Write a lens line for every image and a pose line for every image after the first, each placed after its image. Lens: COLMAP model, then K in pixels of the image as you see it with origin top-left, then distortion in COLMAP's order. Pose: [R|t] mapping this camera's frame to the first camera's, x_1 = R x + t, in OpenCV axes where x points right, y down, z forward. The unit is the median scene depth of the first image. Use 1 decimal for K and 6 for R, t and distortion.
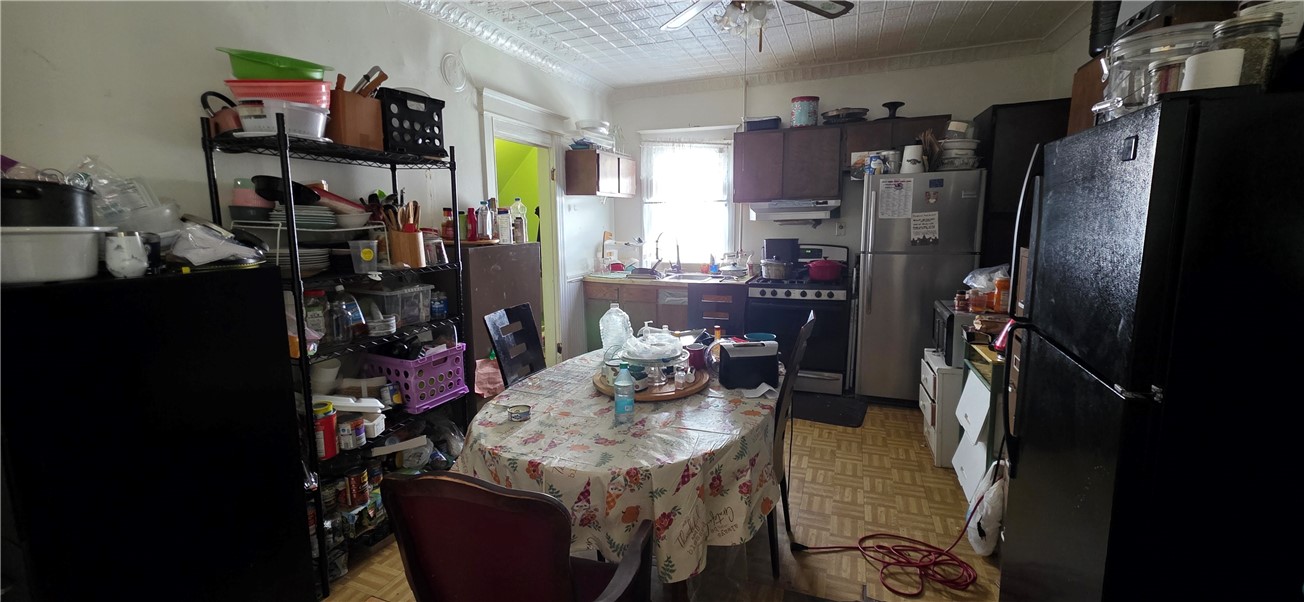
lens RADIAL K [[540.4, 0, 630.9], [0, 540.4, 297.3], [0, 0, 1]] dist [0.016396, 0.000059]
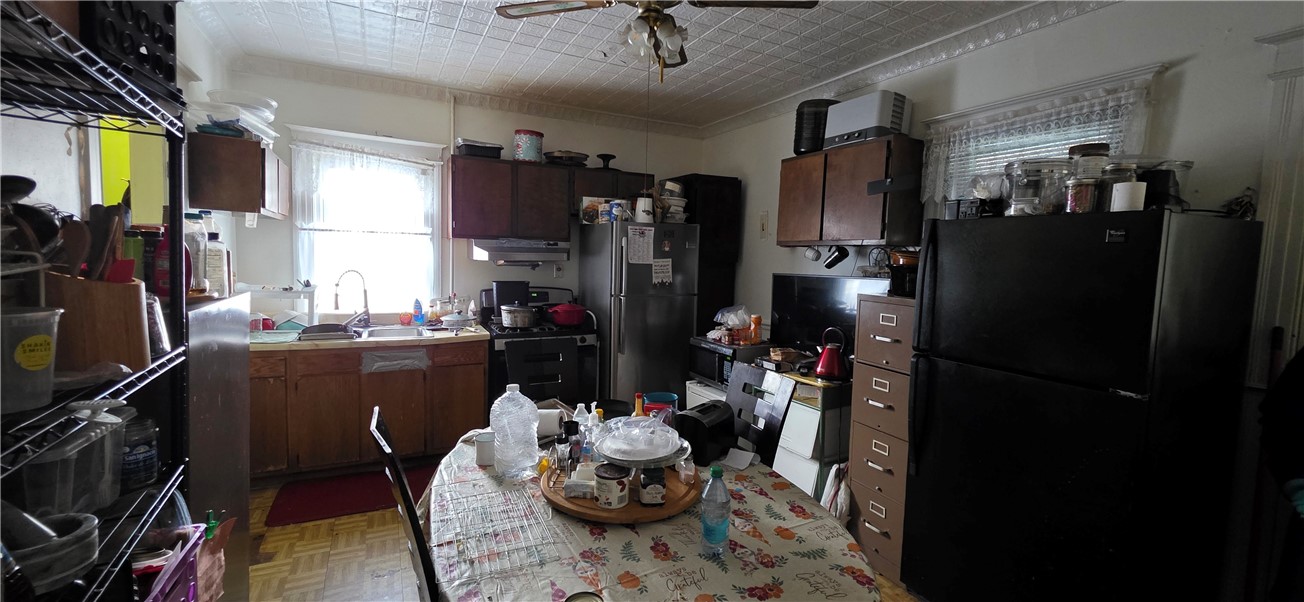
lens RADIAL K [[540.4, 0, 630.9], [0, 540.4, 297.3], [0, 0, 1]] dist [0.016396, 0.000059]
pose [[0.634241, -0.028064, 0.772626, -0.297390], [0.078022, 0.996563, -0.027850, -0.043159], [-0.769188, 0.077946, 0.634250, 0.293598]]
